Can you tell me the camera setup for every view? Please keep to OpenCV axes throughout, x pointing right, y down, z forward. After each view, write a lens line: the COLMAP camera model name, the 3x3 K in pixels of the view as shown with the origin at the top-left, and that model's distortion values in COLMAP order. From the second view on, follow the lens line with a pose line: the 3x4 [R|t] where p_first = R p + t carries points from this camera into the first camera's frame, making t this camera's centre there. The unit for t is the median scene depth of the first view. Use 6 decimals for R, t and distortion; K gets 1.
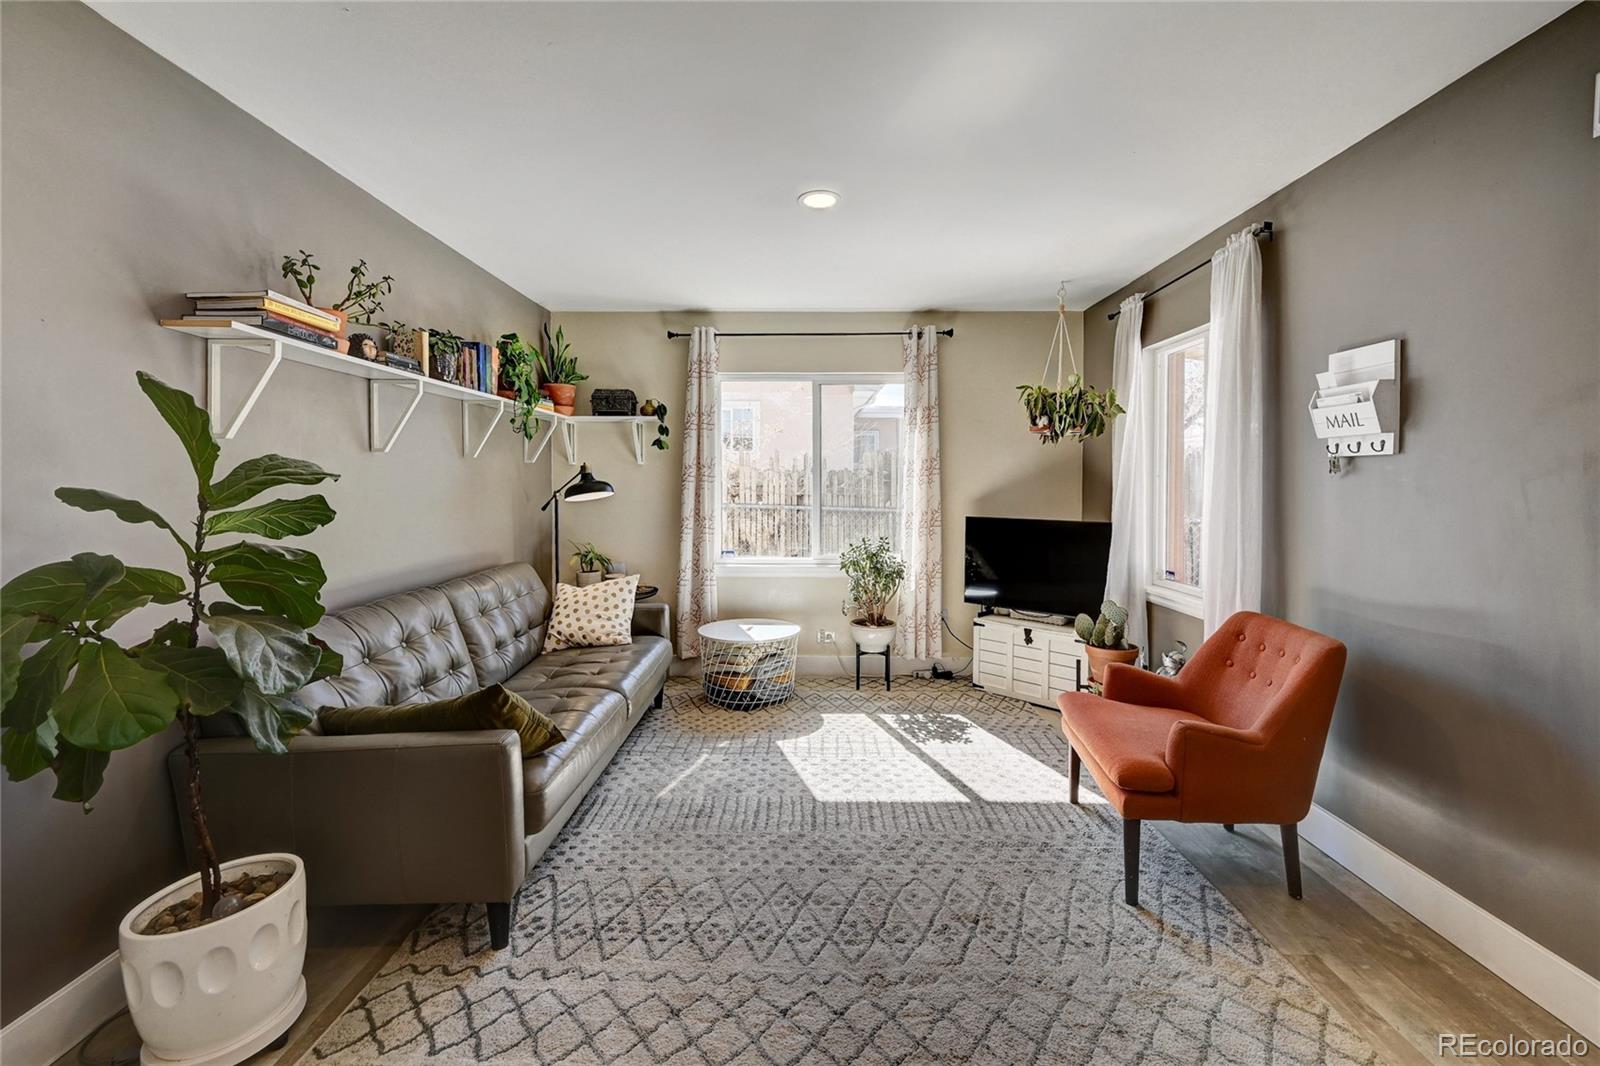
lens RADIAL K [[651.5, 0, 798.4], [0, 651.5, 498.3], [0, 0, 1]] dist [0.000911, 0.000227]
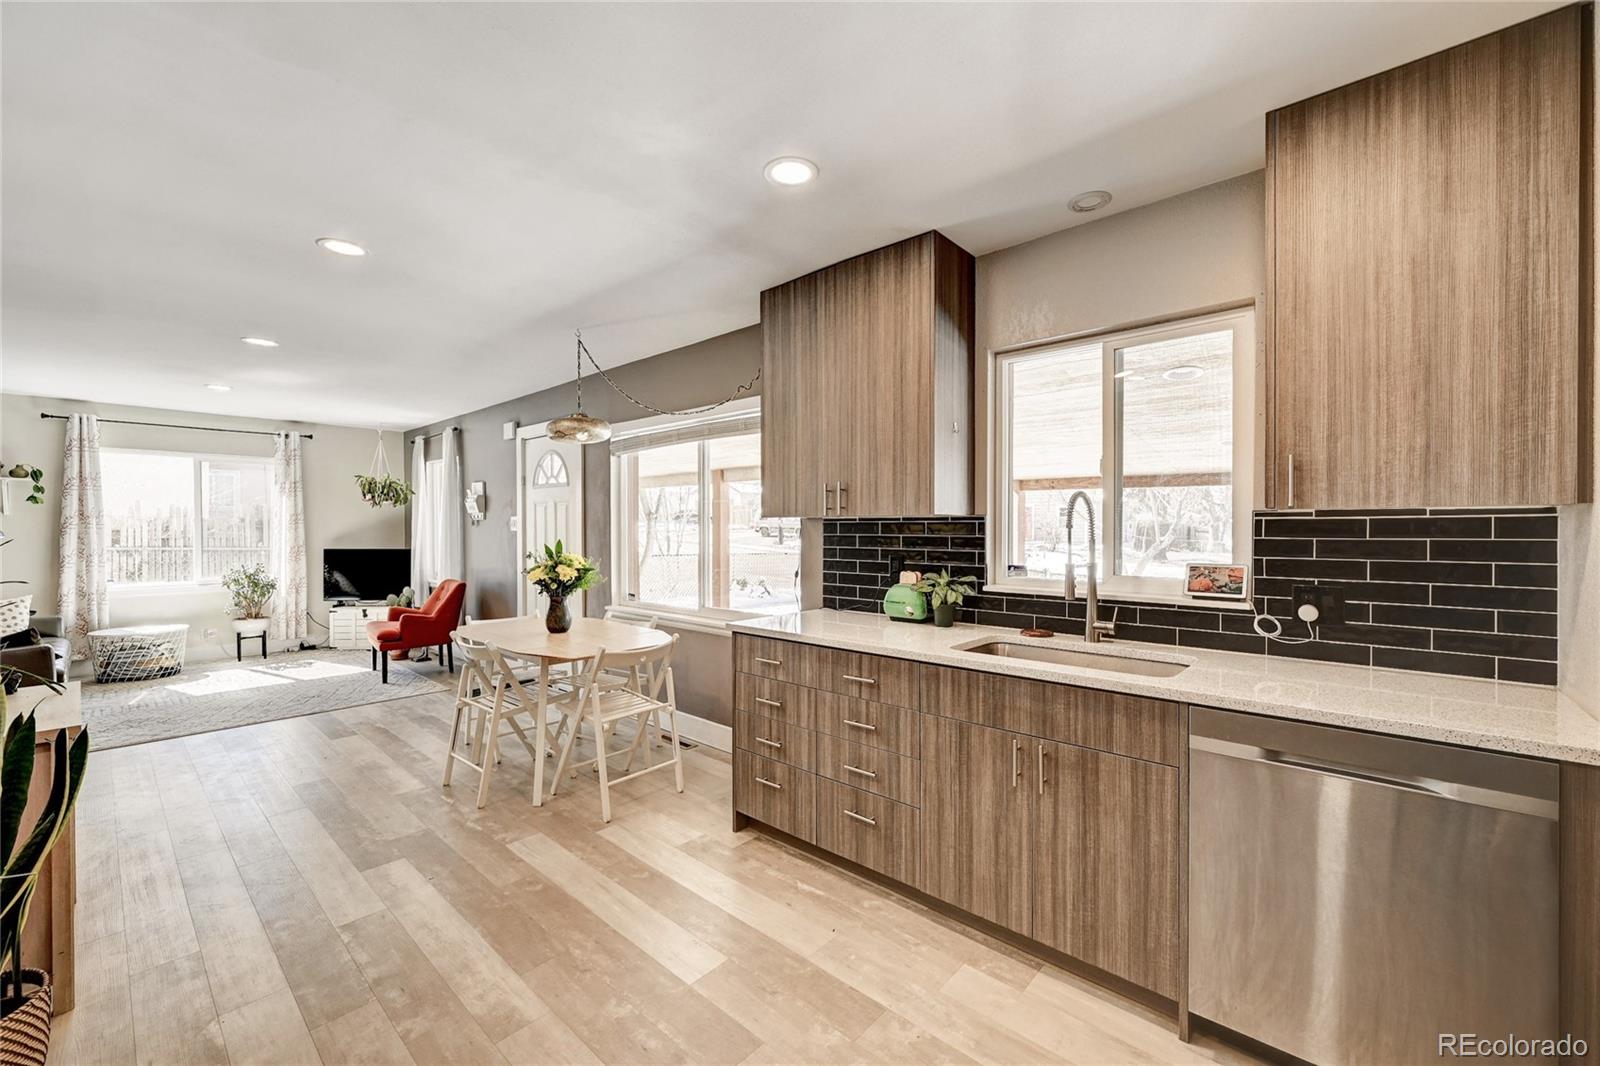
lens RADIAL K [[637.1, 0, 808.1], [0, 637.1, 532.0], [0, 0, 1]] dist [-0.001894, -0.000241]
pose [[0.653525, -0.008413, 0.756858, -0.187977], [0.018404, 0.999819, -0.004778, 0.017727], [-0.756681, 0.017052, 0.653562, -1.143296]]
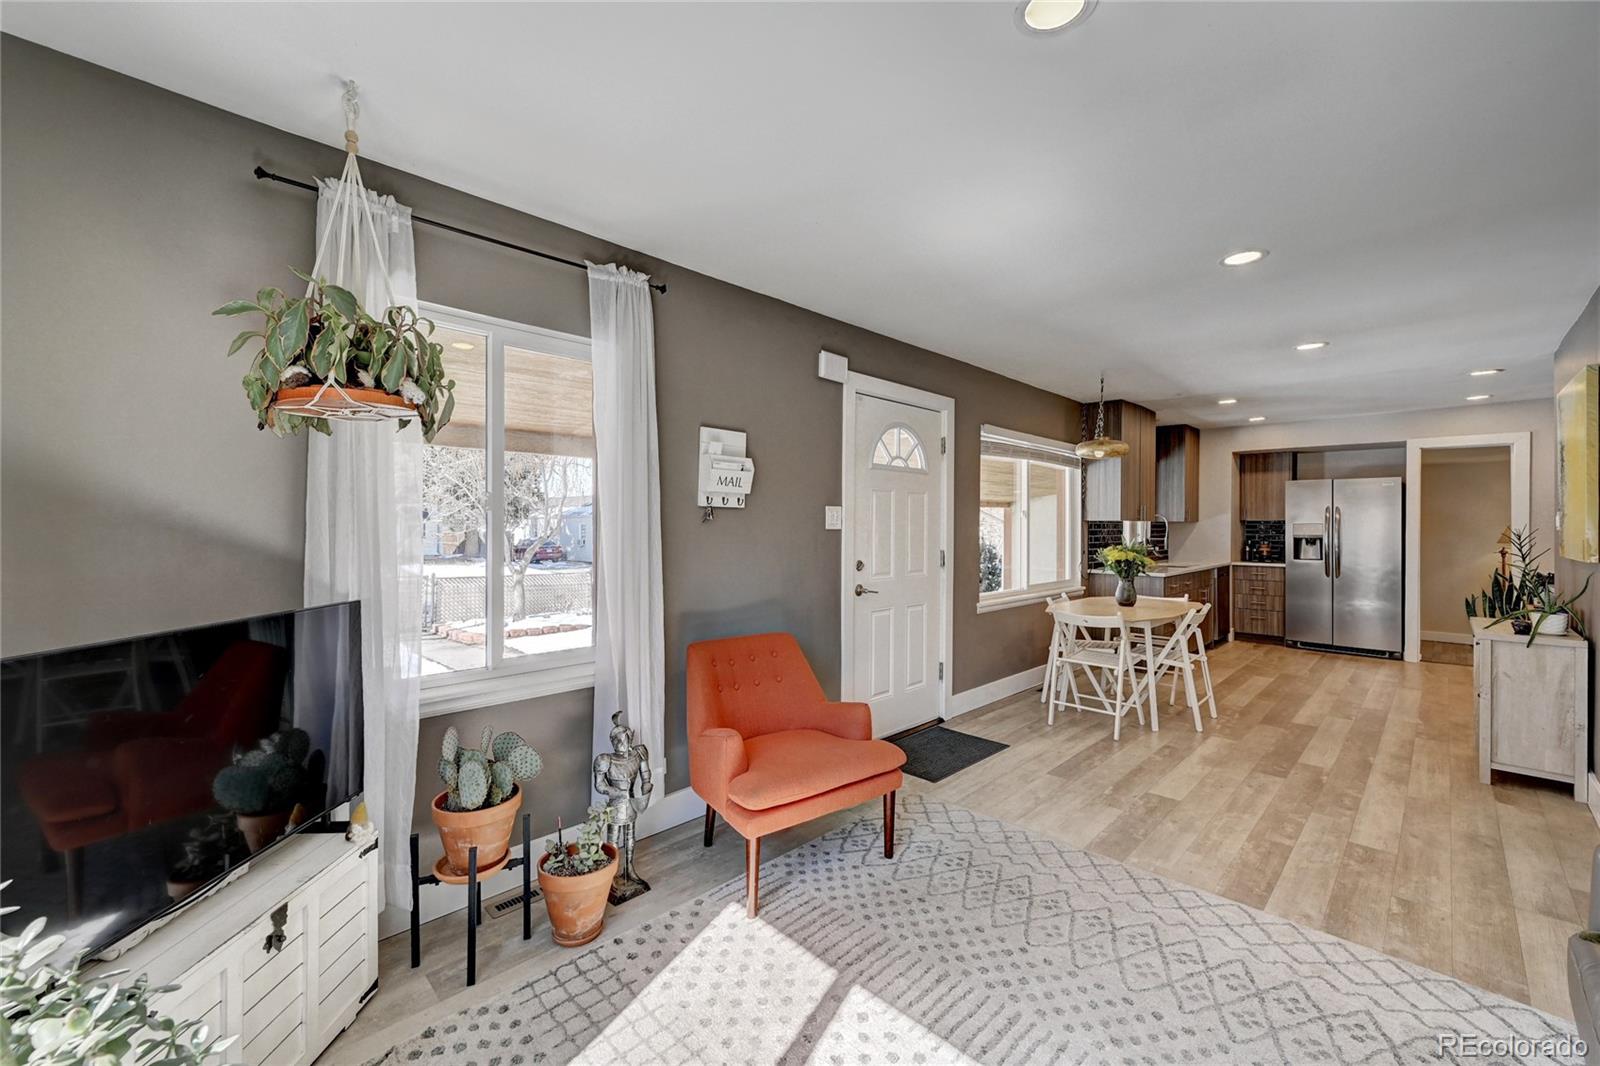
lens RADIAL K [[643.7, 0, 811.1], [0, 643.7, 525.4], [0, 0, 1]] dist [0.001614, 0.000328]
pose [[-0.720198, -0.006055, 0.693742, -0.138196], [0.008465, 0.999811, 0.017514, -0.027970], [-0.693717, 0.018486, -0.720010, 1.090187]]
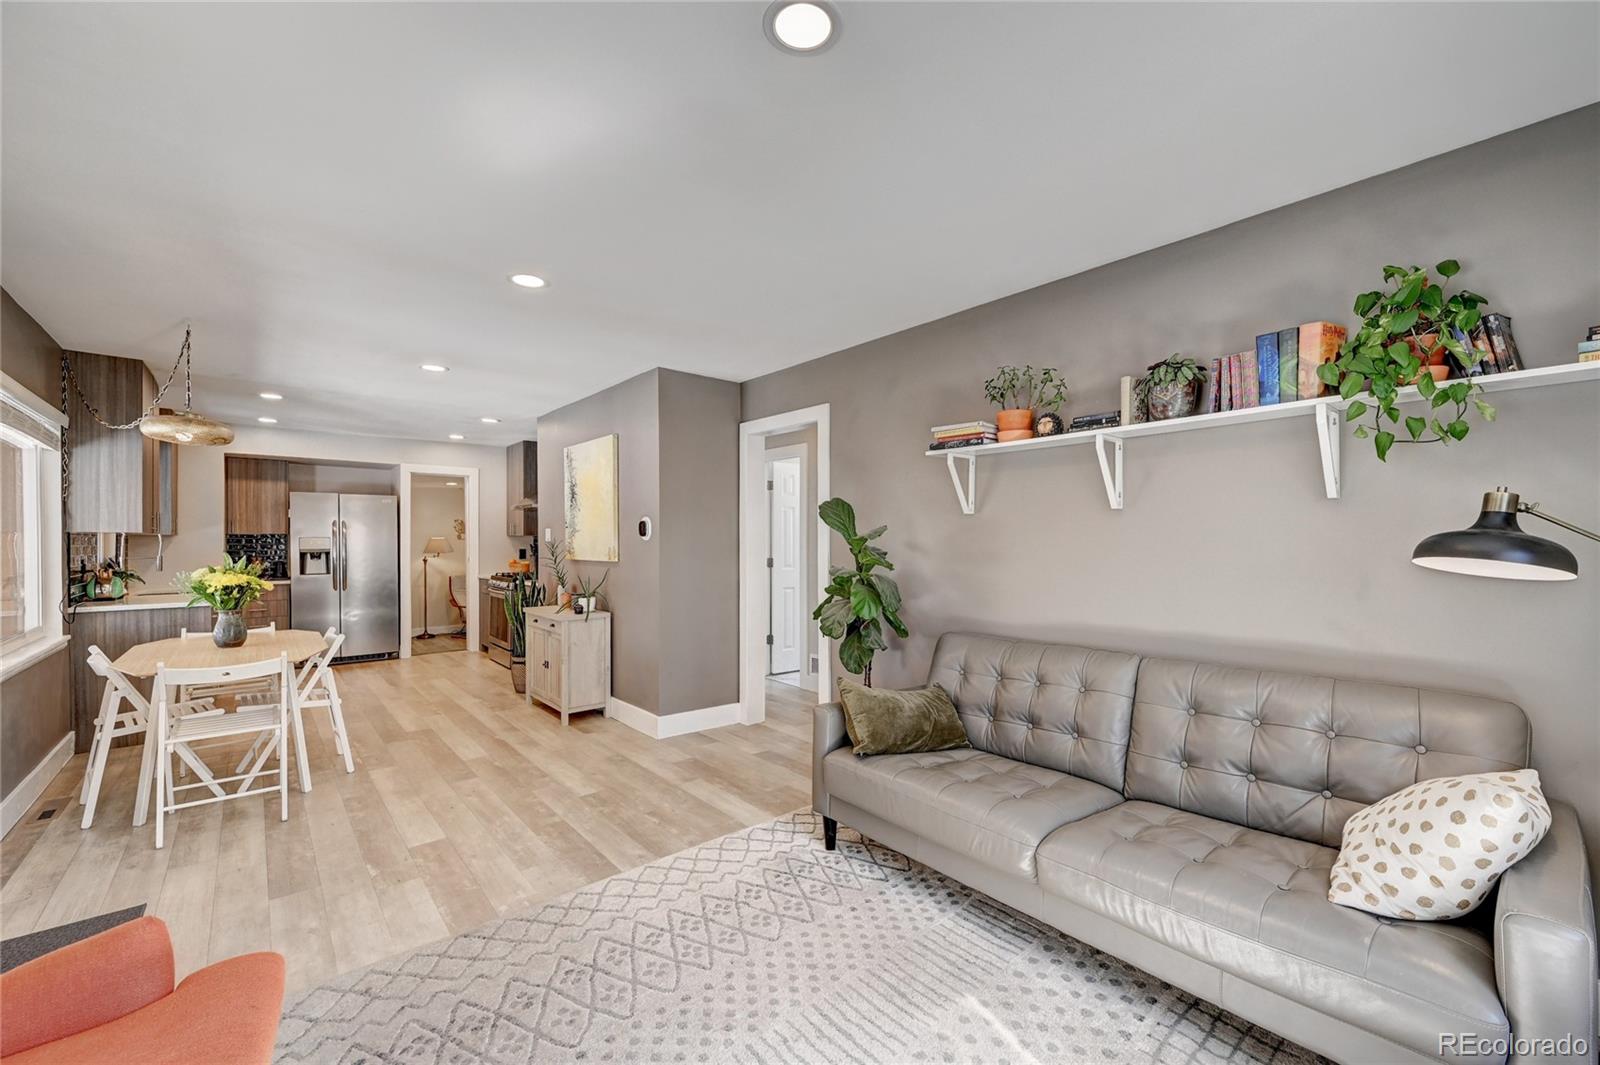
lens RADIAL K [[644.0, 0, 797.0], [0, 644.0, 540.3], [0, 0, 1]] dist [0.000308, 0.000164]
pose [[-0.755227, 0.001274, -0.655462, 0.280715], [-0.011227, 0.999826, 0.014879, -0.021950], [0.655368, 0.018596, -0.755081, 1.008777]]
